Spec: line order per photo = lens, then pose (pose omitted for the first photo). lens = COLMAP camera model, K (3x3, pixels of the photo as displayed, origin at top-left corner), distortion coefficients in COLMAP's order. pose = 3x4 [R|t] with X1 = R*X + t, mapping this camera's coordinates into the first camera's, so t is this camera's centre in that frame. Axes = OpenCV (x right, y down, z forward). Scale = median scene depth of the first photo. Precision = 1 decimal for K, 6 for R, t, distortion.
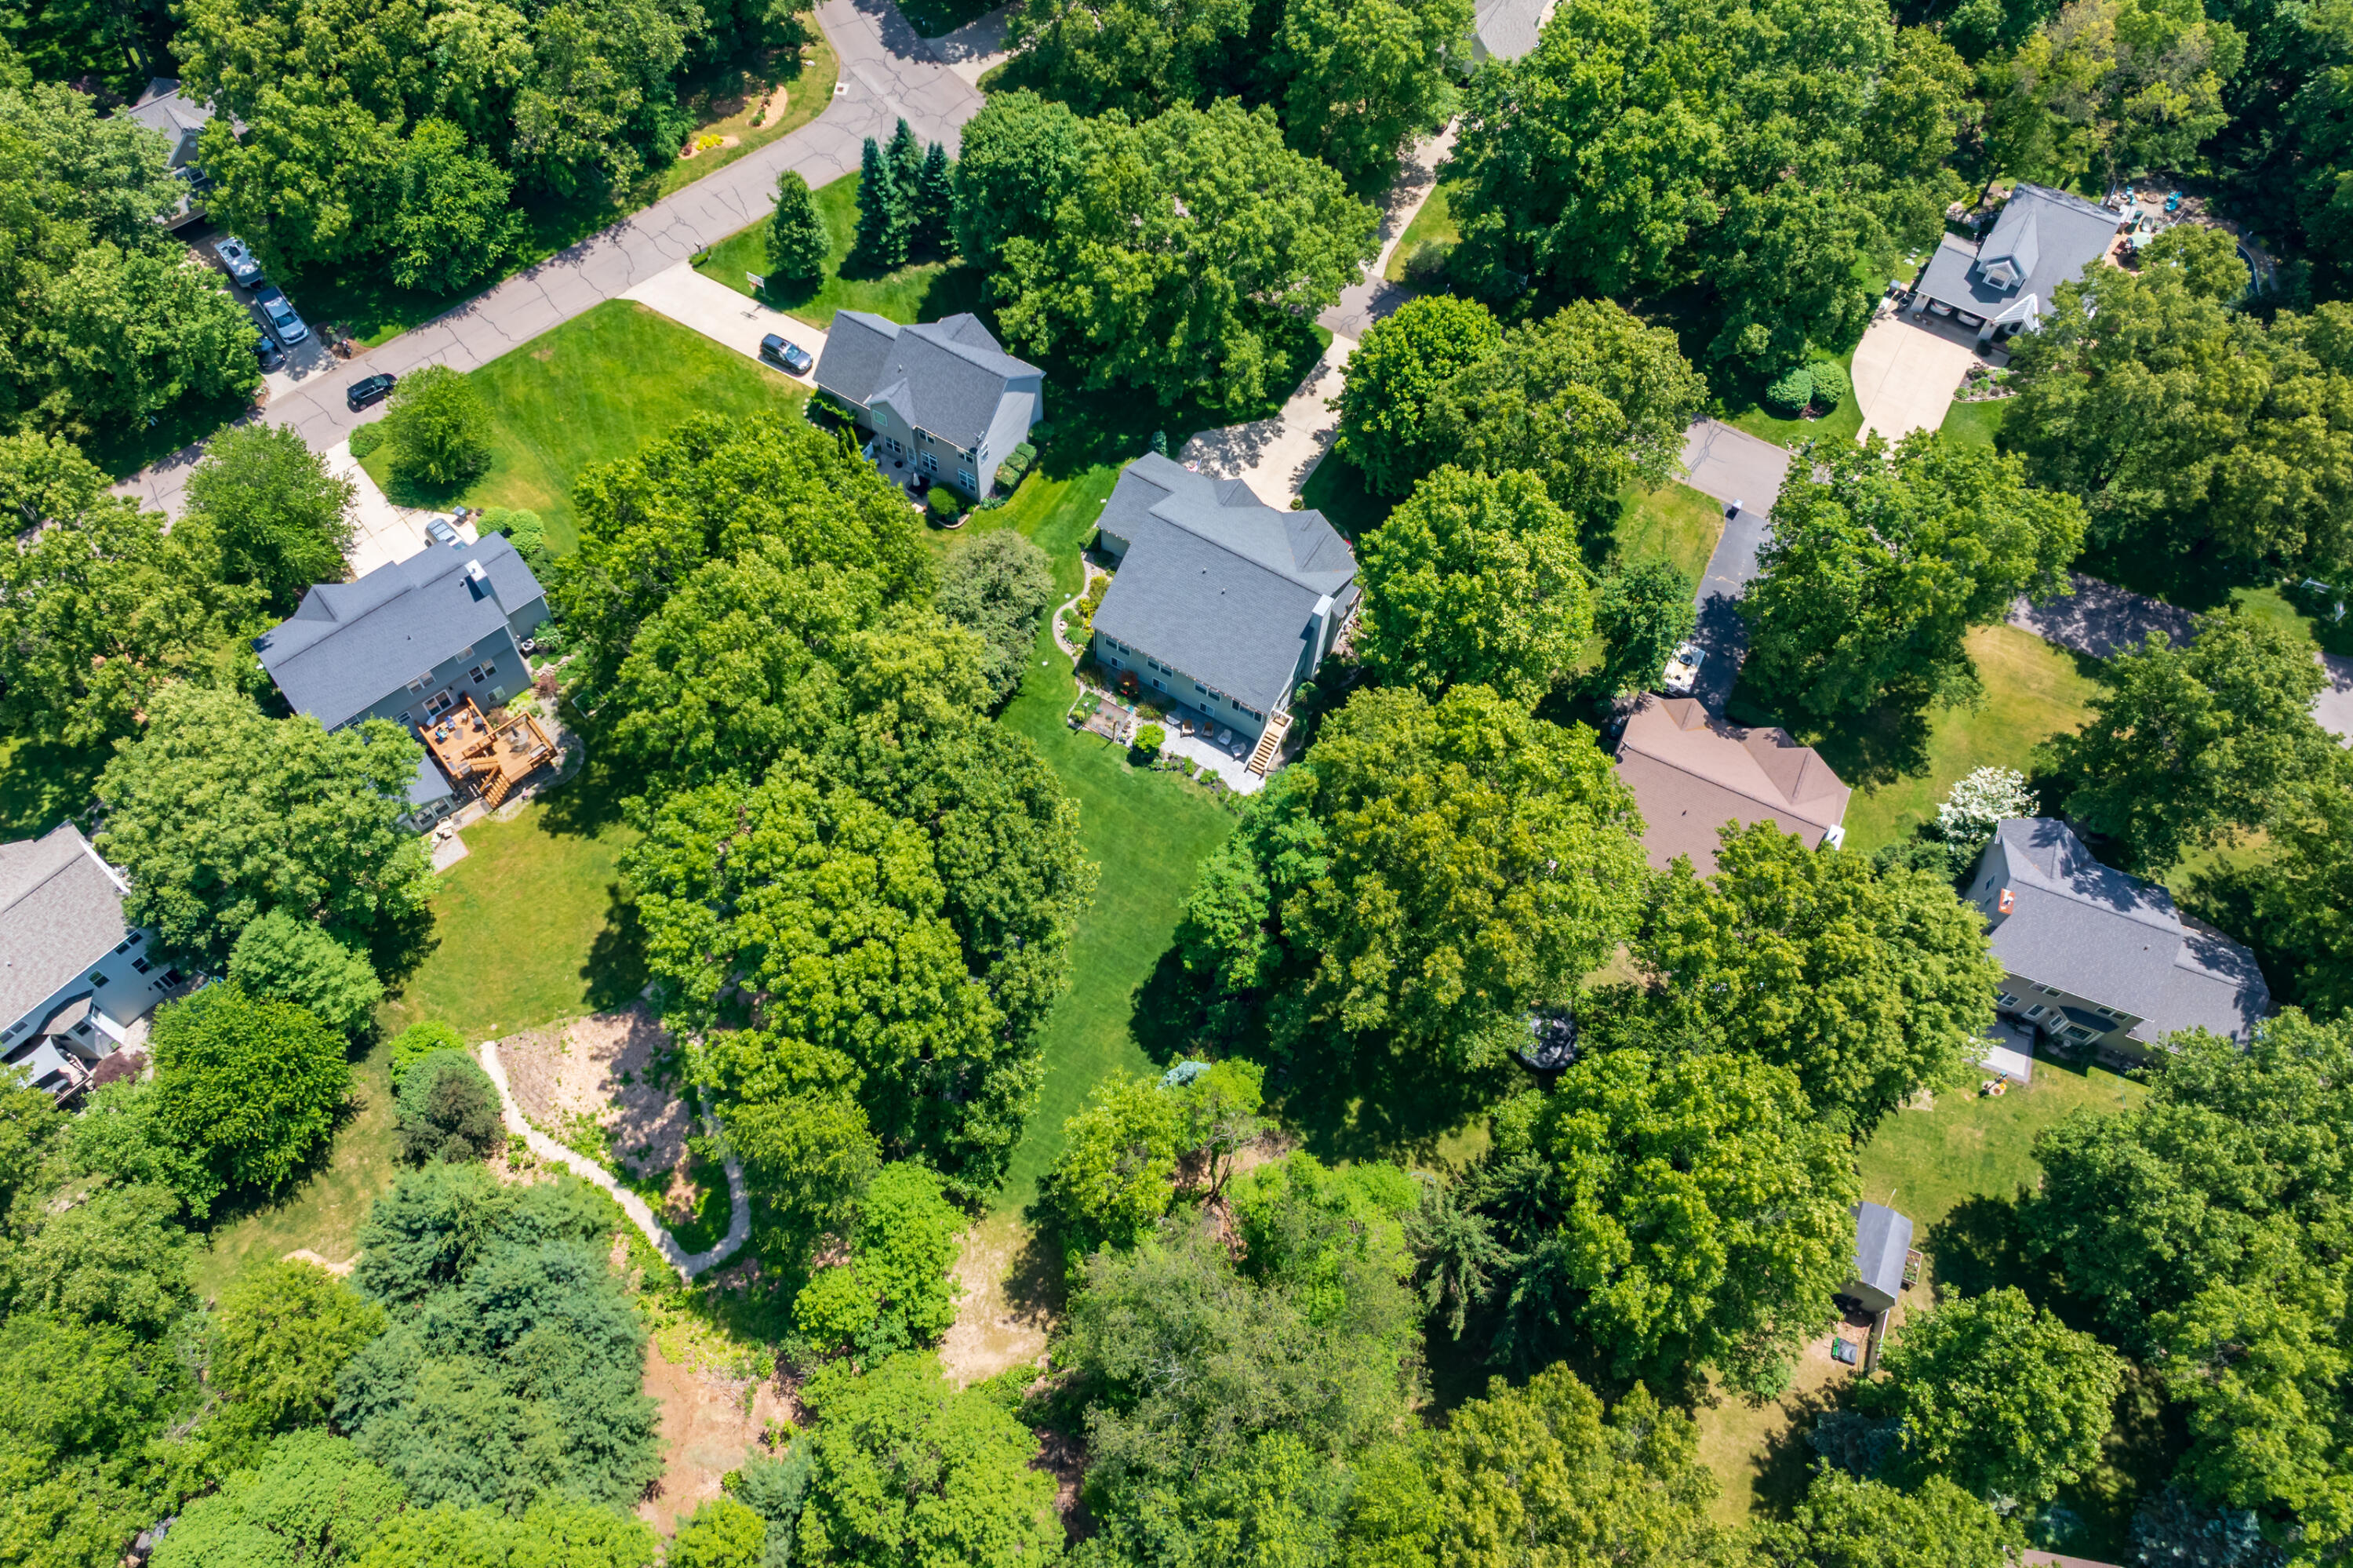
lens RADIAL K [[1719.2, 0, 1174.6], [0, 1719.2, 742.2], [0, 0, 1]] dist [-0.003175, -0.001656]
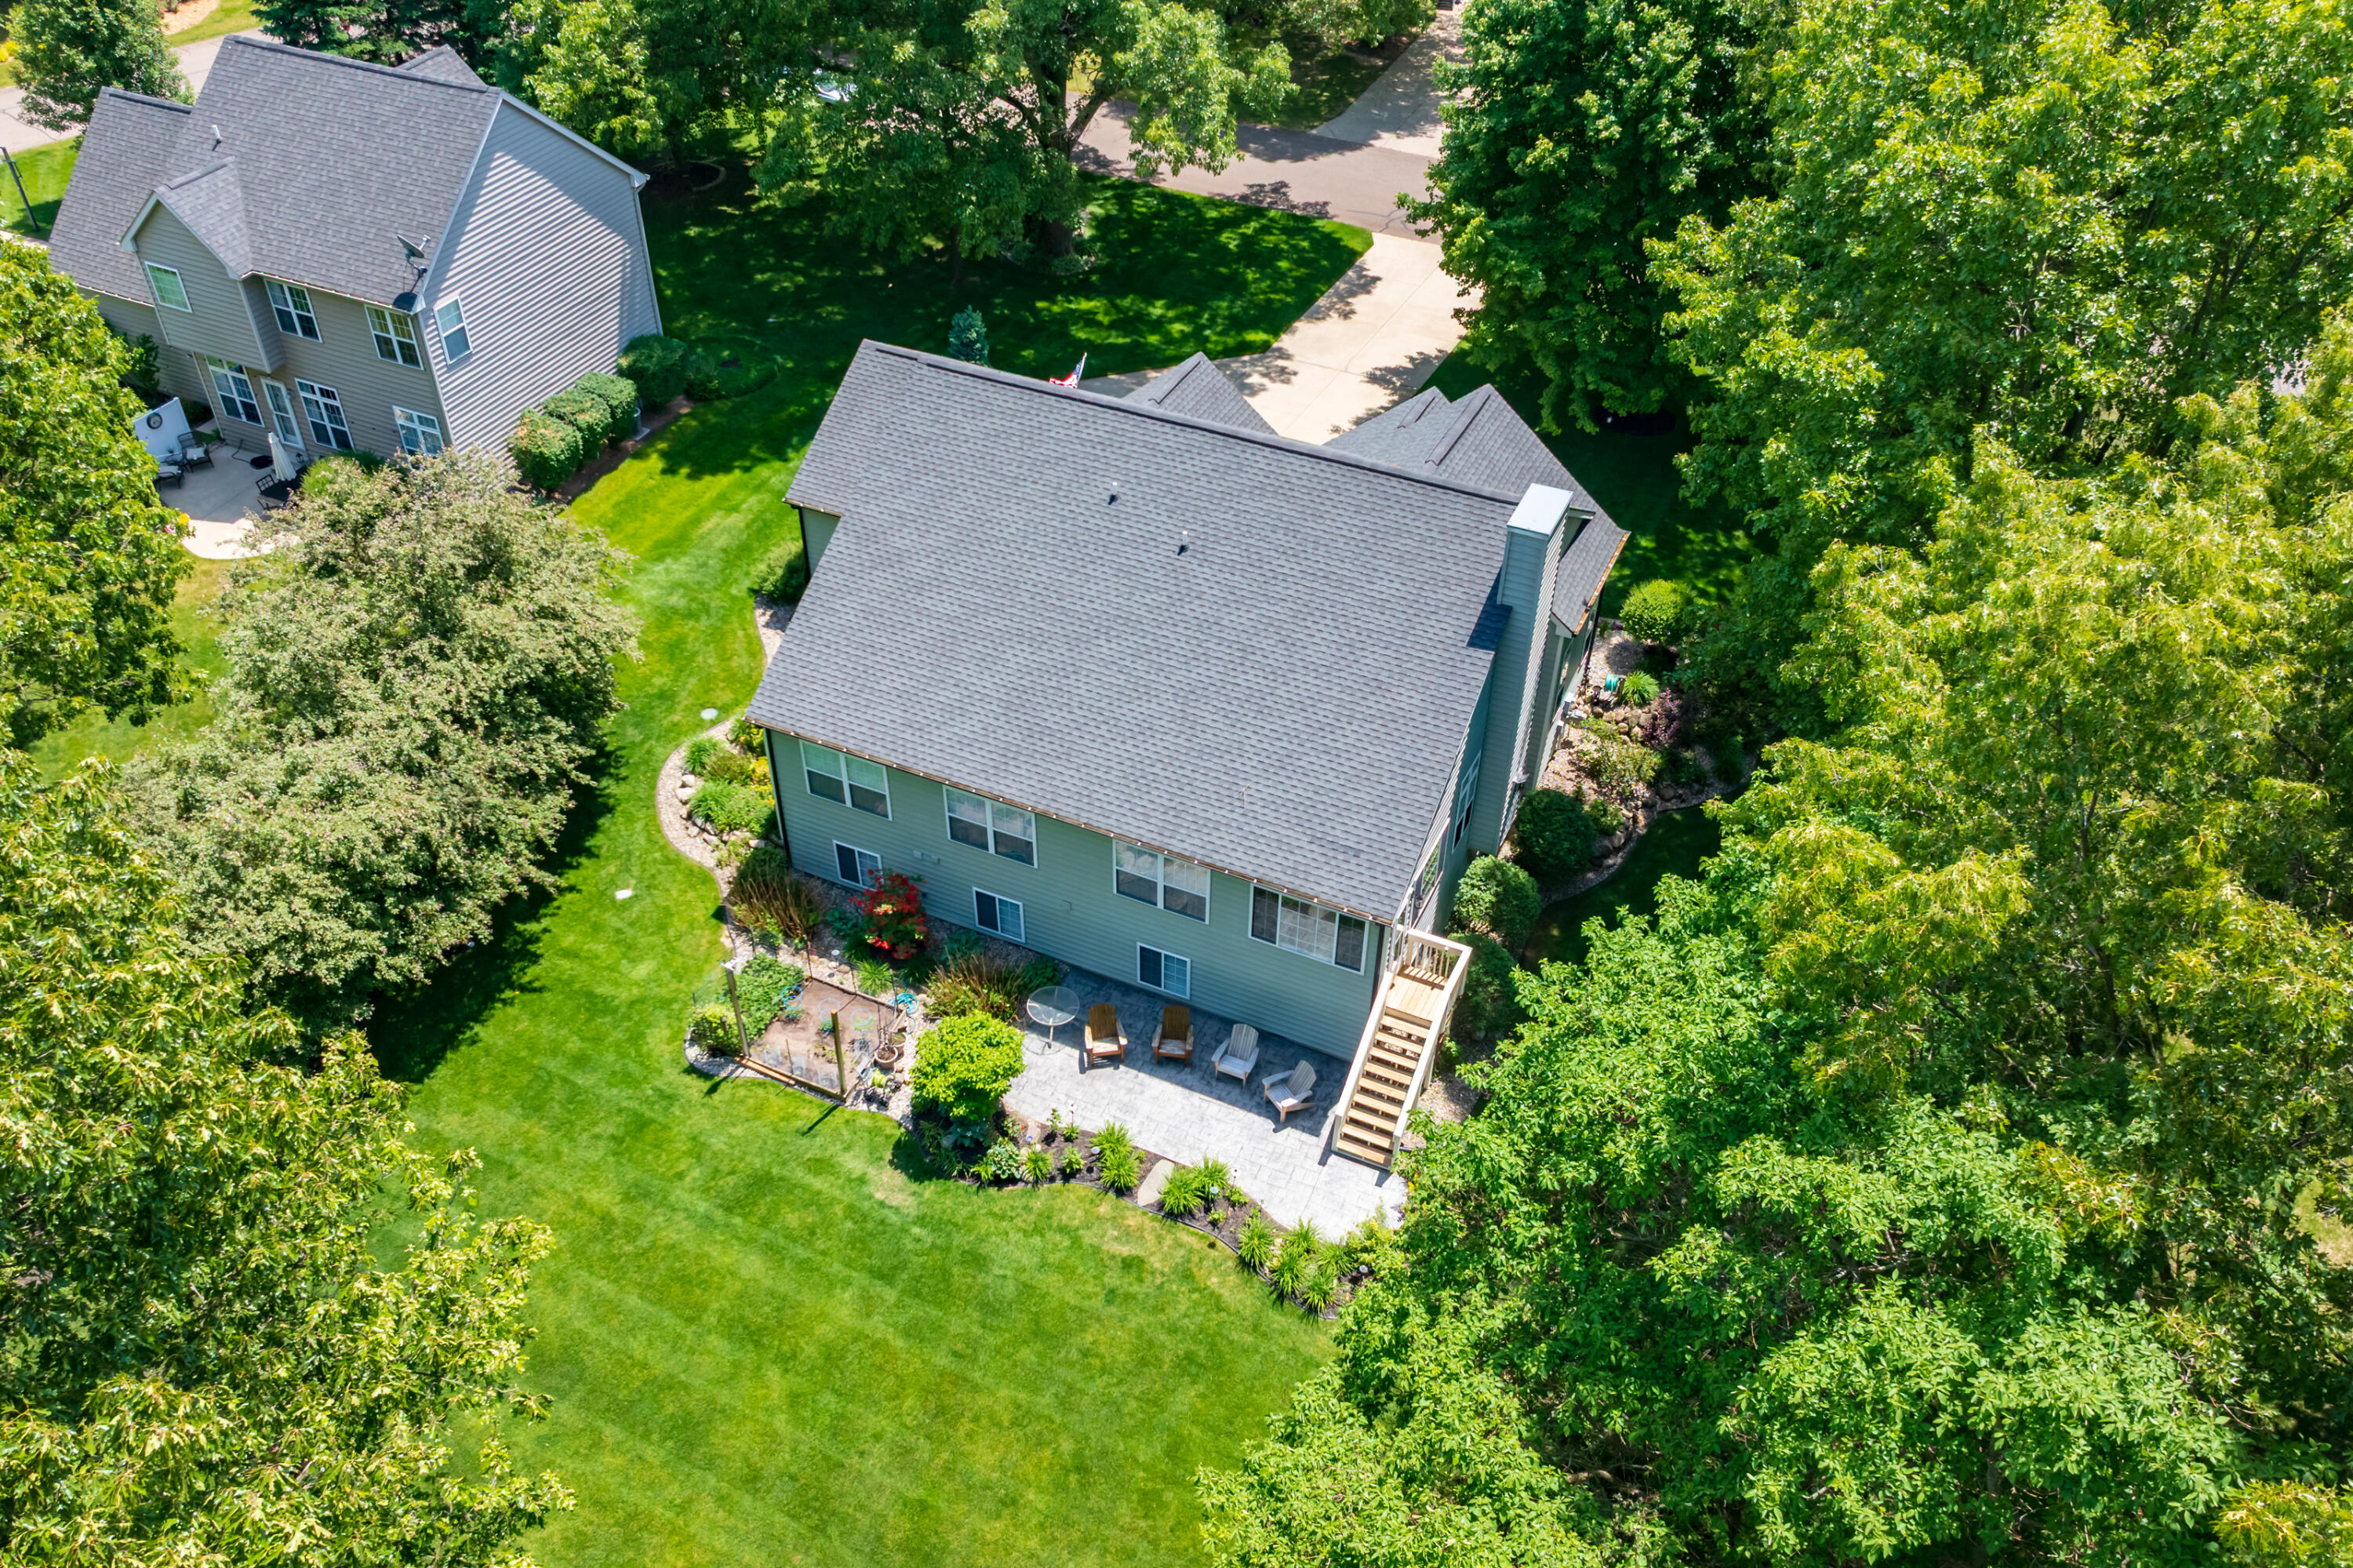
lens RADIAL K [[1920.1, 0, 1176.5], [0, 1920.1, 784.0], [0, 0, 1]] dist [0.009852, 0.001289]
pose [[0.995467, -0.074309, 0.059362, 0.003748], [0.090372, 0.933543, -0.346887, 0.064050], [-0.029640, 0.350680, 0.936026, 0.679907]]
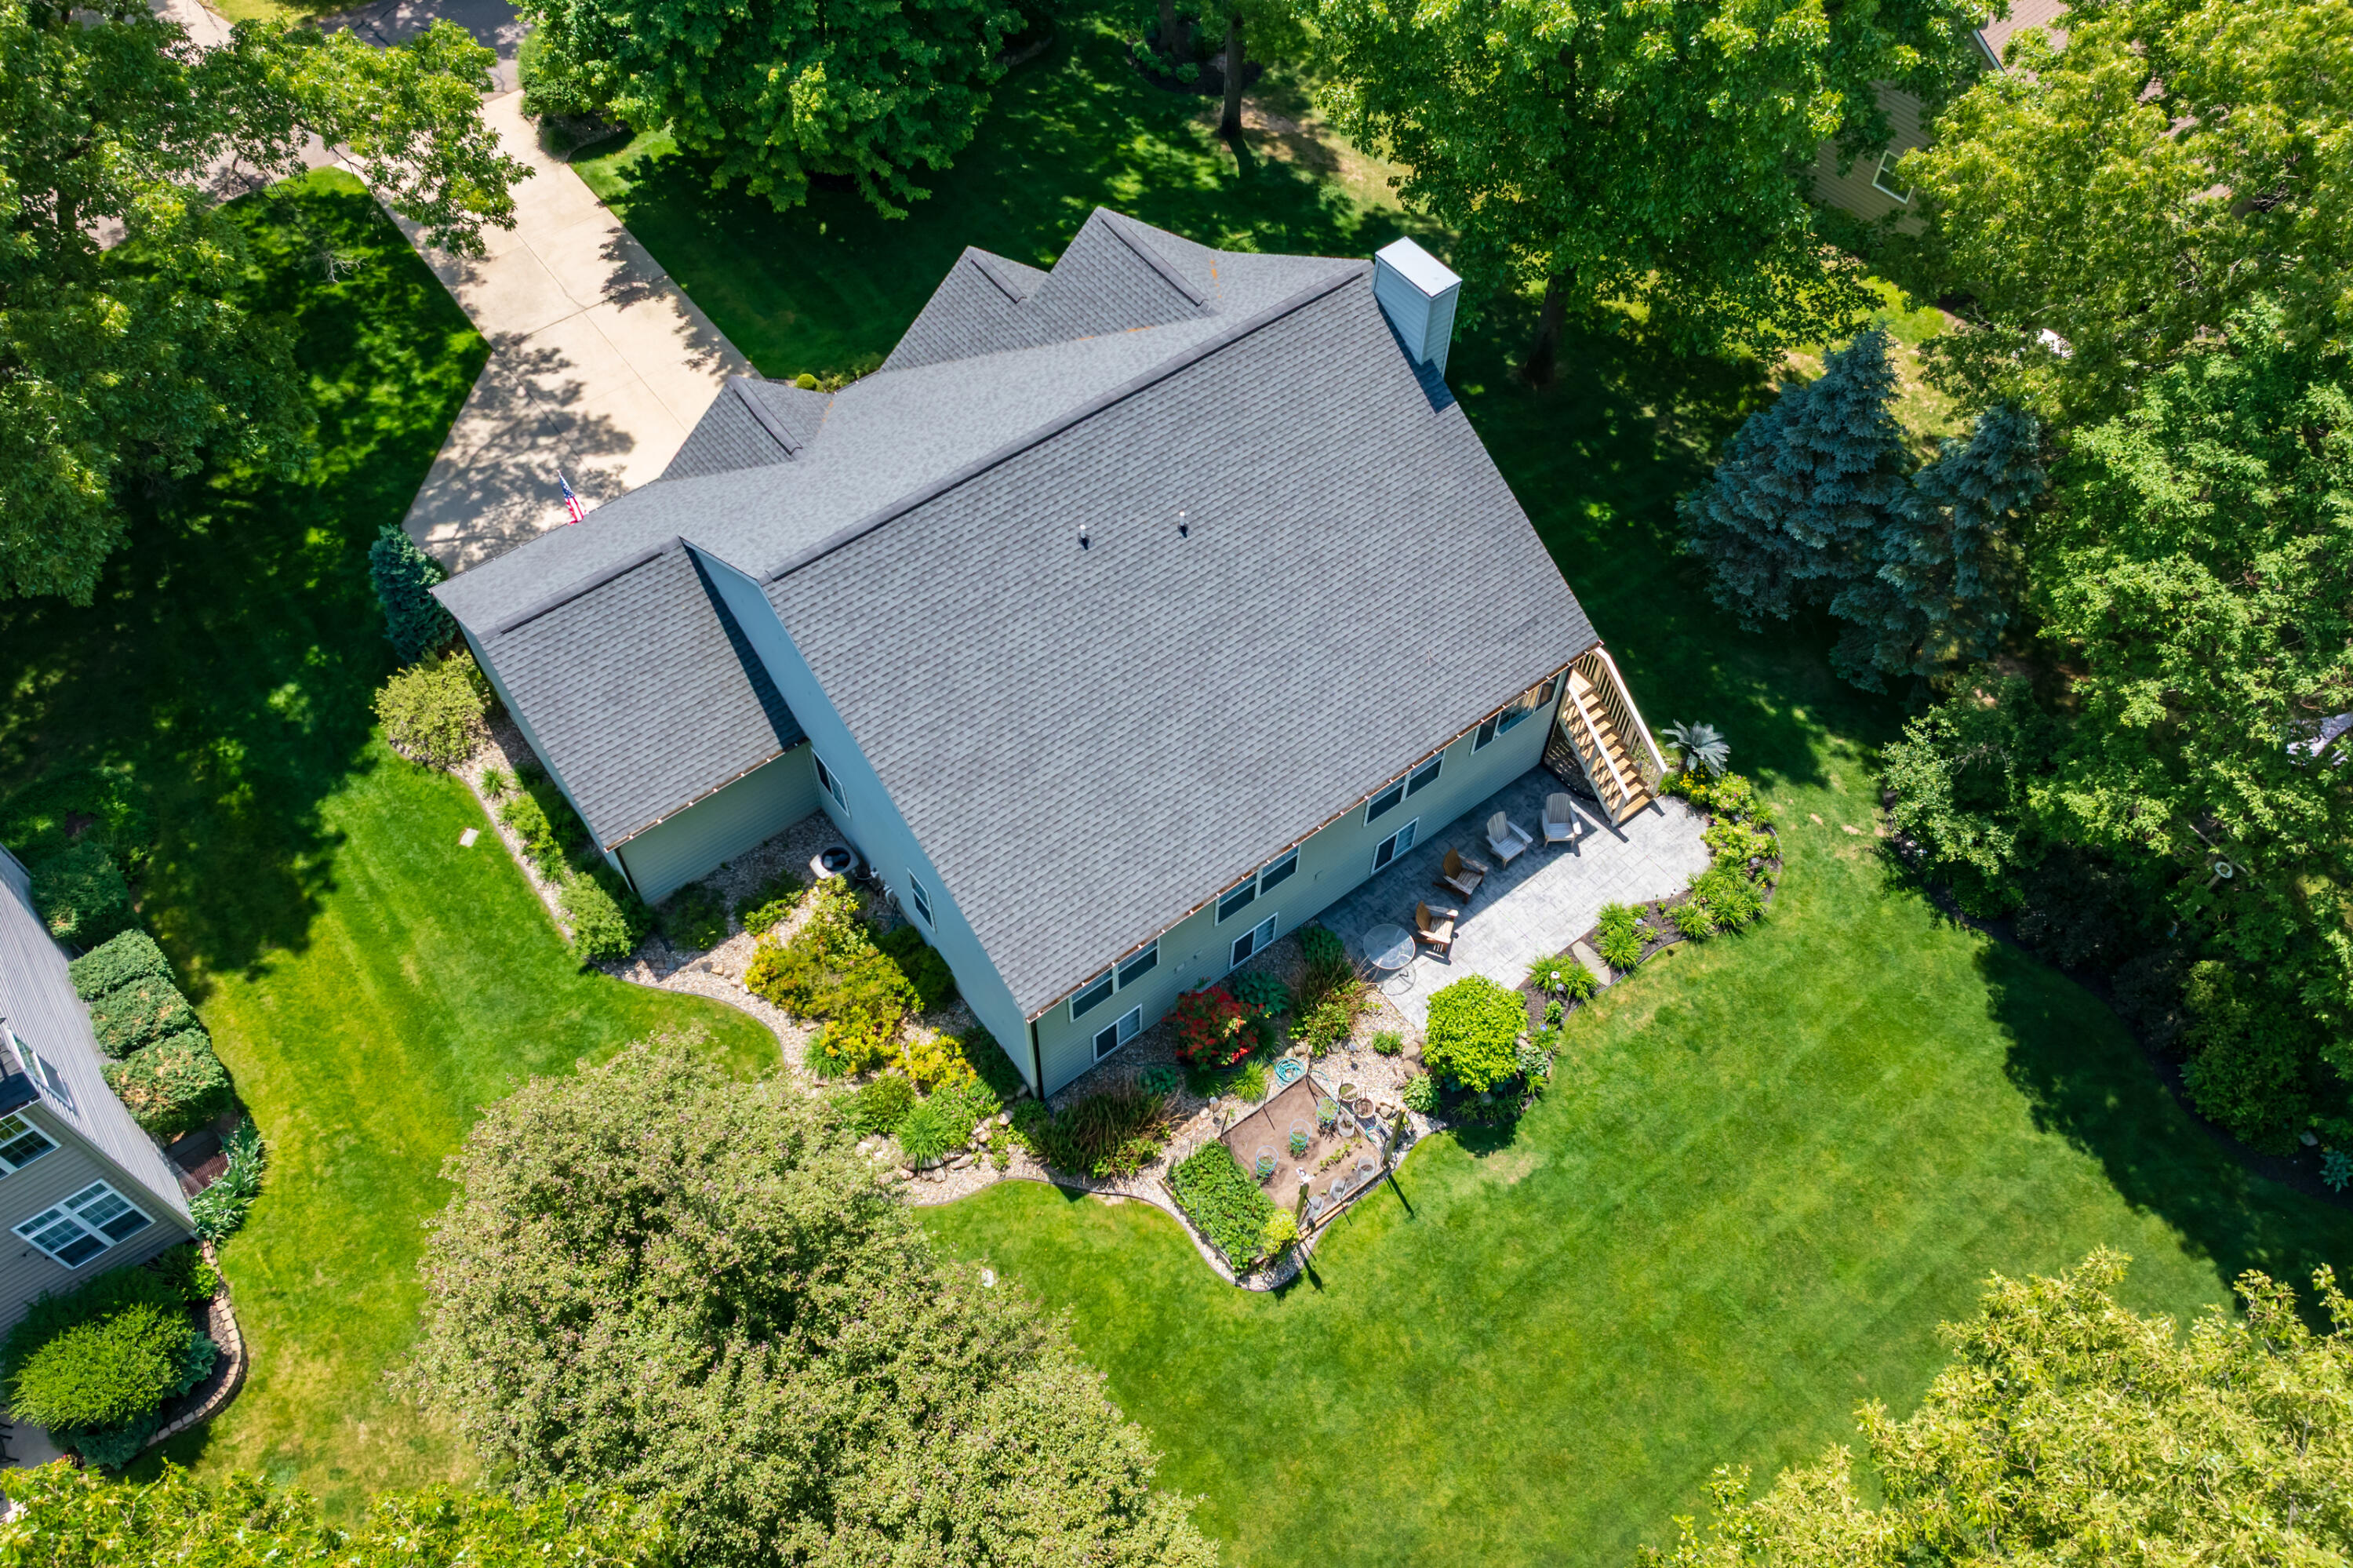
lens RADIAL K [[1719.2, 0, 1174.6], [0, 1719.2, 742.2], [0, 0, 1]] dist [-0.003175, -0.001656]
pose [[0.379721, -0.765718, 0.519123, -0.139078], [0.801474, 0.552545, 0.228764, -0.129139], [-0.462007, 0.329197, 0.823516, 0.756970]]
